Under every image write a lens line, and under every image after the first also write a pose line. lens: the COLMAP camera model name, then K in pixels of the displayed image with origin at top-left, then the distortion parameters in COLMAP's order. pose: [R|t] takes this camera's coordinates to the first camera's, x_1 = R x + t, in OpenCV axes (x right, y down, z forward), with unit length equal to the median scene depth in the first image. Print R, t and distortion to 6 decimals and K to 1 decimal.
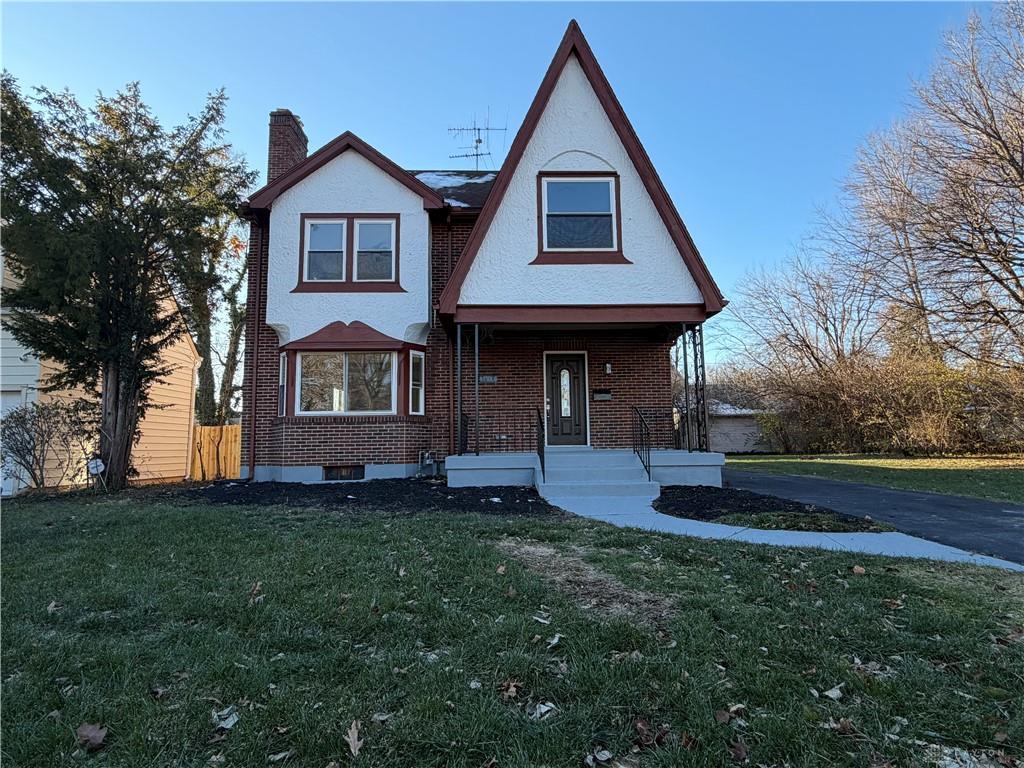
lens RADIAL K [[535.4, 0, 512.0], [0, 535.4, 384.0], [0, 0, 1]] dist [-0.001827, -0.000012]
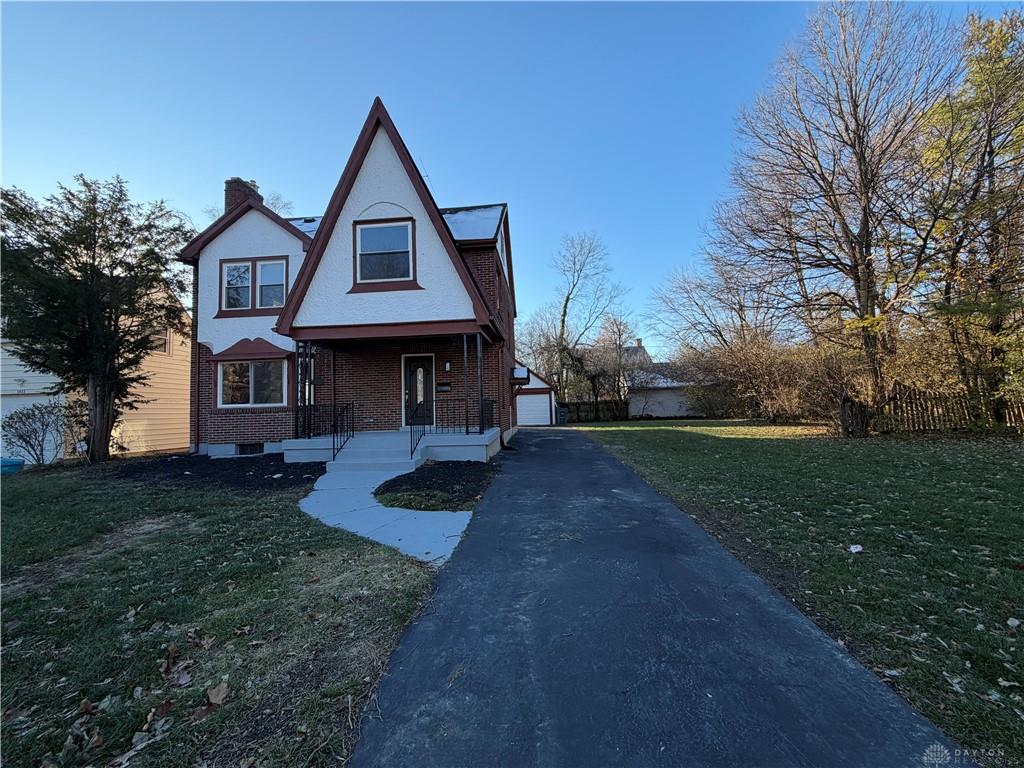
lens RADIAL K [[408.4, 0, 508.2], [0, 408.4, 383.8], [0, 0, 1]] dist [-0.001946, -0.000134]
pose [[0.994048, -0.022676, -0.106554, 0.467153], [0.028471, 0.998179, 0.053185, -0.039458], [0.105154, -0.055902, 0.992884, 0.029546]]
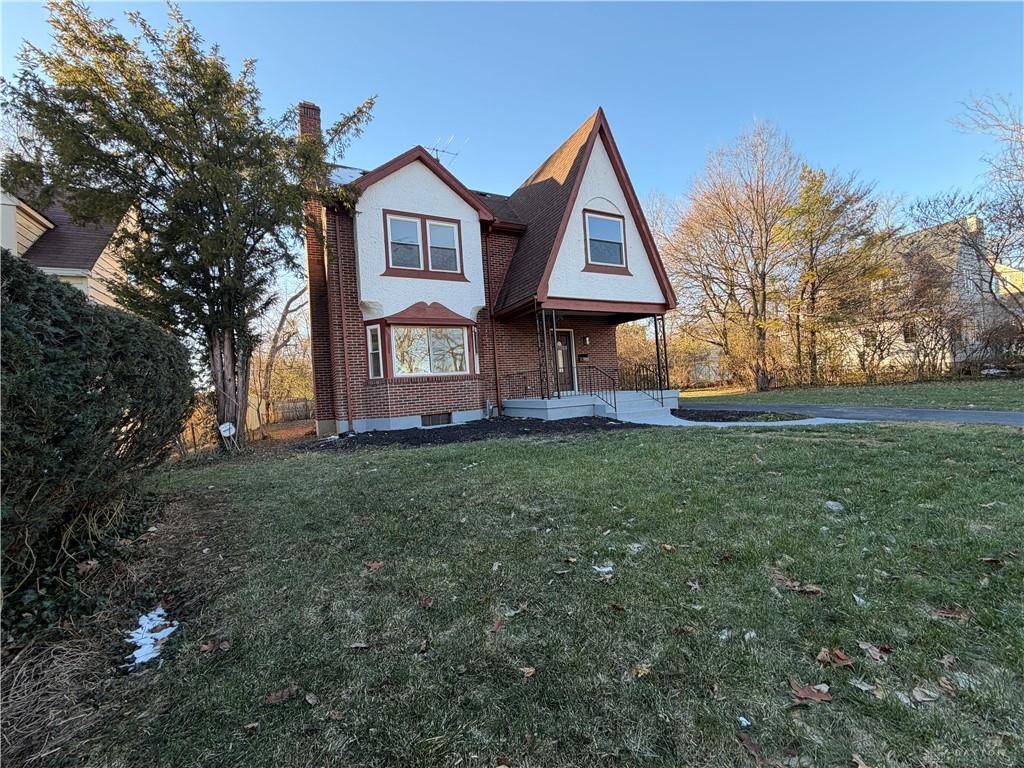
lens RADIAL K [[406.1, 0, 513.9], [0, 406.1, 384.2], [0, 0, 1]] dist [0.000124, 0.000046]
pose [[0.898273, -0.038921, 0.437711, -0.577148], [0.004674, 0.996860, 0.079048, 0.002475], [-0.439413, -0.068961, 0.895634, 0.031286]]
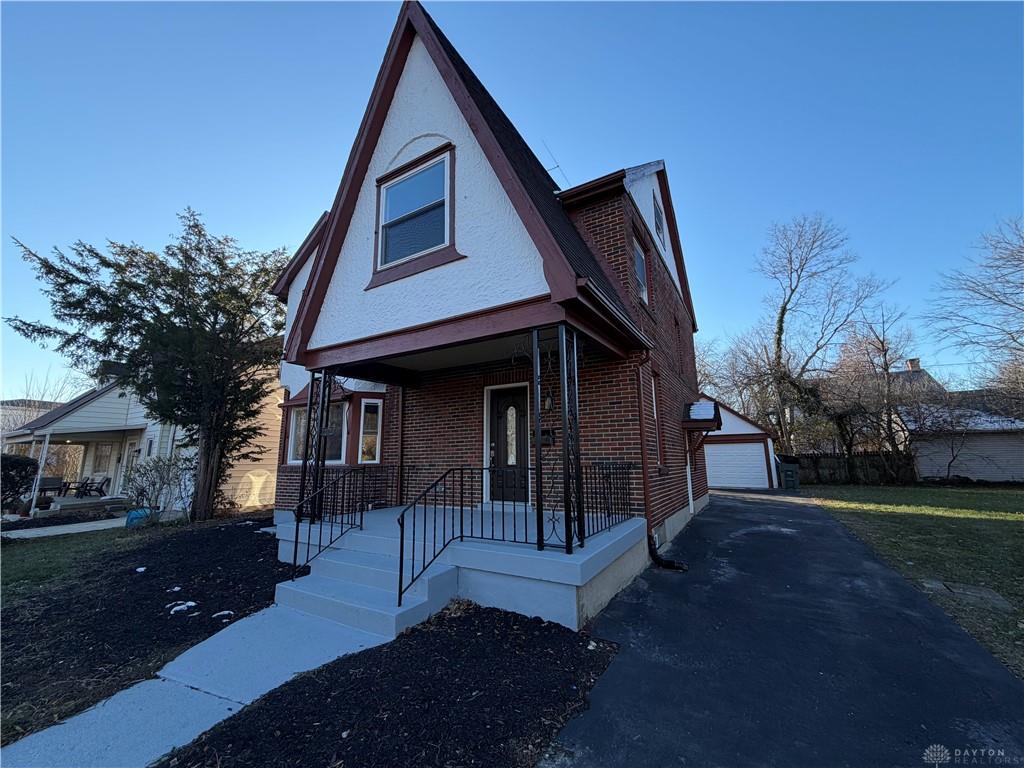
lens RADIAL K [[408.4, 0, 508.2], [0, 408.4, 383.8], [0, 0, 1]] dist [-0.001946, -0.000134]
pose [[0.842204, -0.093659, -0.530962, 0.478223], [0.061664, 0.995067, -0.077715, -0.015029], [0.535622, 0.032710, 0.843824, 0.521899]]
